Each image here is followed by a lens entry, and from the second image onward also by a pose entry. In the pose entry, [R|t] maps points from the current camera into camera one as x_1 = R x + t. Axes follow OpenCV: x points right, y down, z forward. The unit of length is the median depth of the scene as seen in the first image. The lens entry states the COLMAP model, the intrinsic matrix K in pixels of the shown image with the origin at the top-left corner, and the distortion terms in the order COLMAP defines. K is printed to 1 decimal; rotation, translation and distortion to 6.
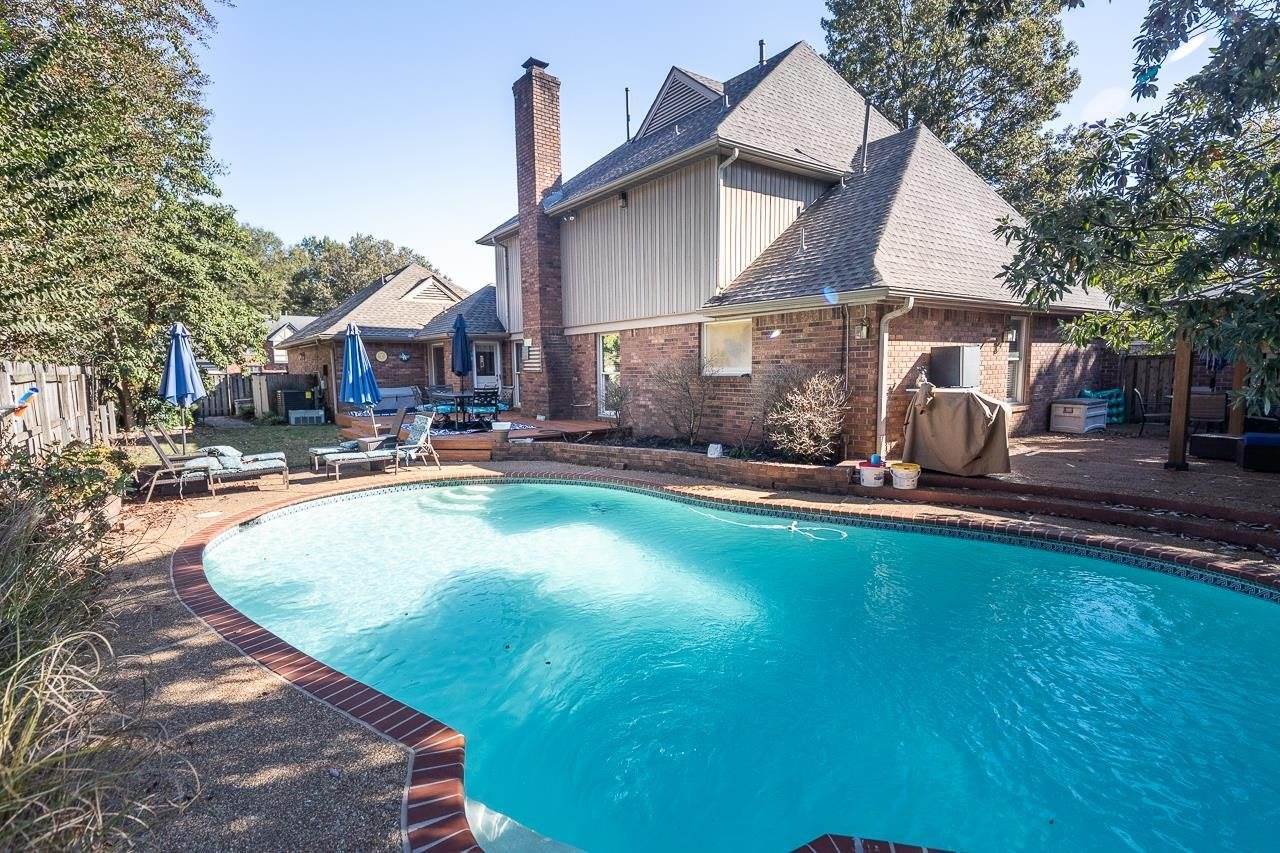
lens RADIAL K [[616.0, 0, 645.0], [0, 616.0, 430.0], [0, 0, 1]] dist [0.046370, -0.015818]
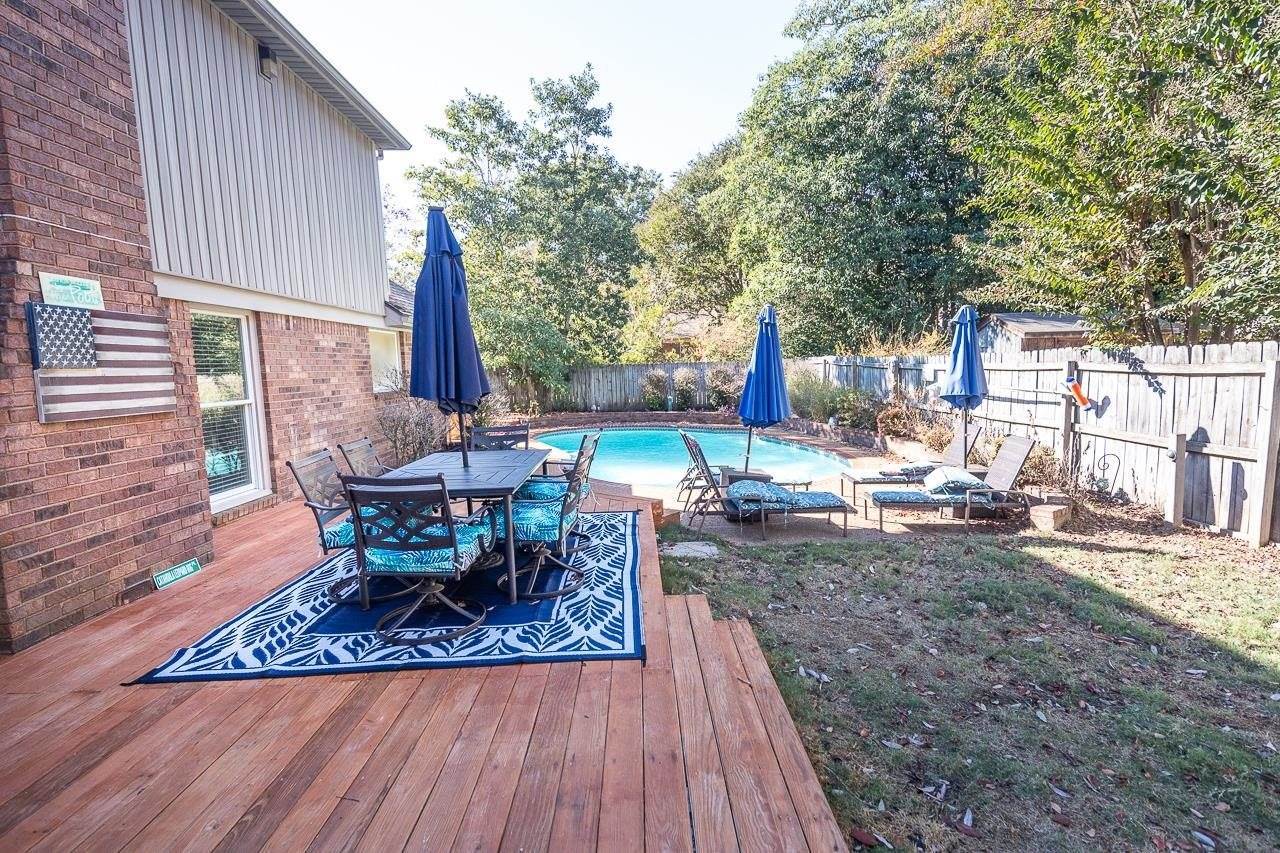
lens RADIAL K [[616.0, 0, 639.9], [0, 616.0, 426.0], [0, 0, 1]] dist [0.046370, -0.015818]
pose [[-0.796063, -0.029711, 0.604484, -0.724722], [0.092097, 0.981215, 0.169512, -0.163690], [-0.598165, 0.190613, -0.778373, 1.541108]]
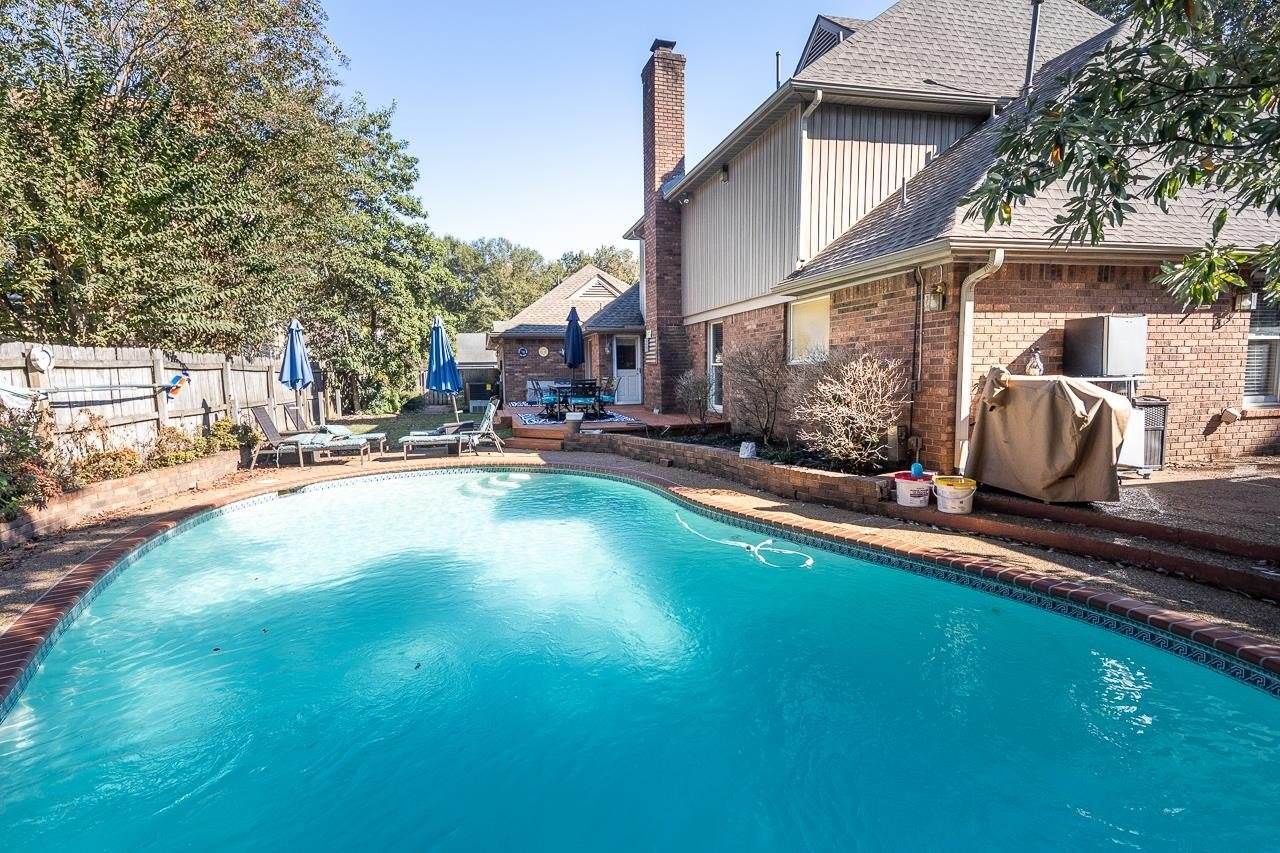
lens RADIAL K [[616.0, 0, 636.9], [0, 616.0, 431.8], [0, 0, 1]] dist [0.046370, -0.015818]
pose [[0.922361, 0.037654, -0.384490, 0.253508], [-0.036032, 0.999285, 0.011425, 0.003619], [0.384645, 0.003316, 0.923058, 0.129919]]
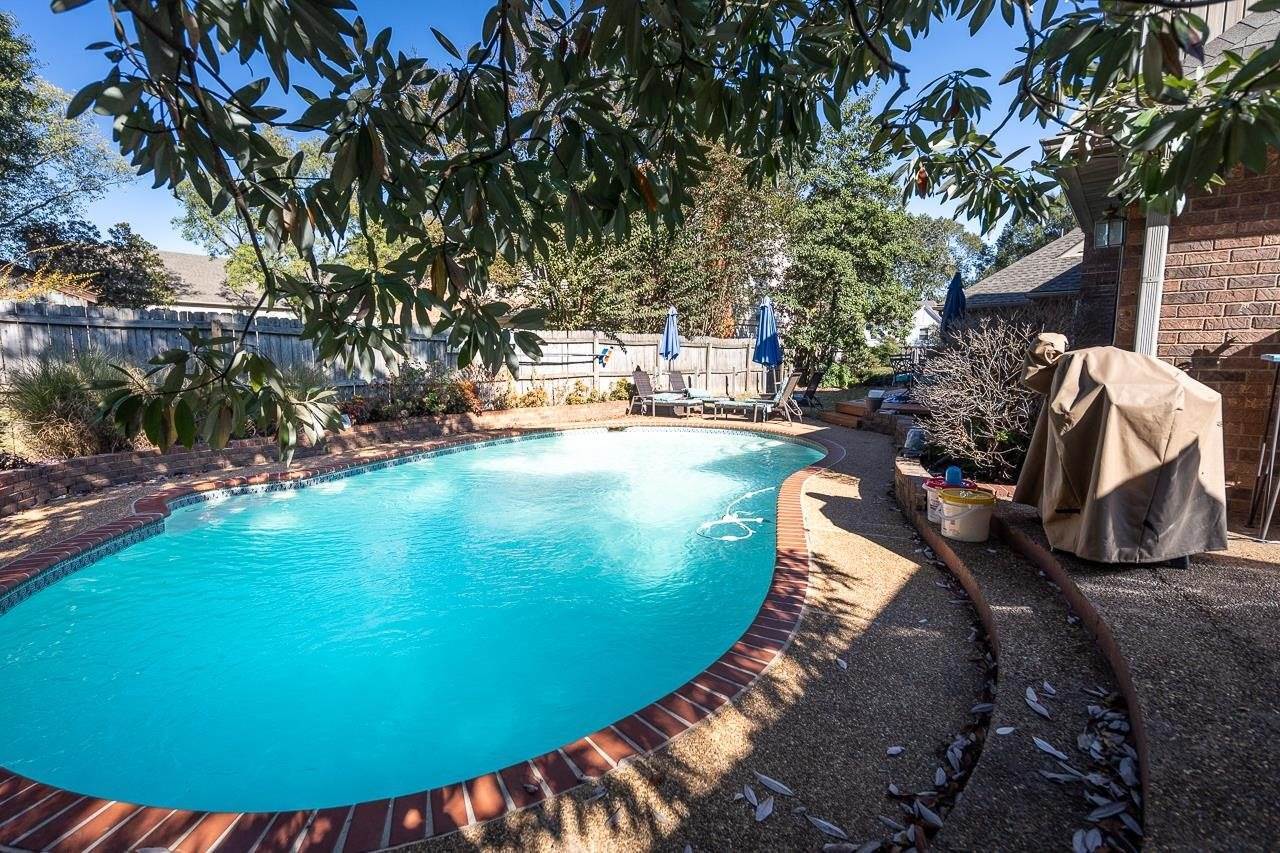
lens RADIAL K [[616.0, 0, 636.8], [0, 616.0, 432.3], [0, 0, 1]] dist [0.046370, -0.015818]
pose [[0.244526, 0.133254, -0.960443, 0.615453], [-0.100214, 0.988681, 0.111657, -0.018291], [0.964450, 0.068947, 0.255112, 0.434146]]
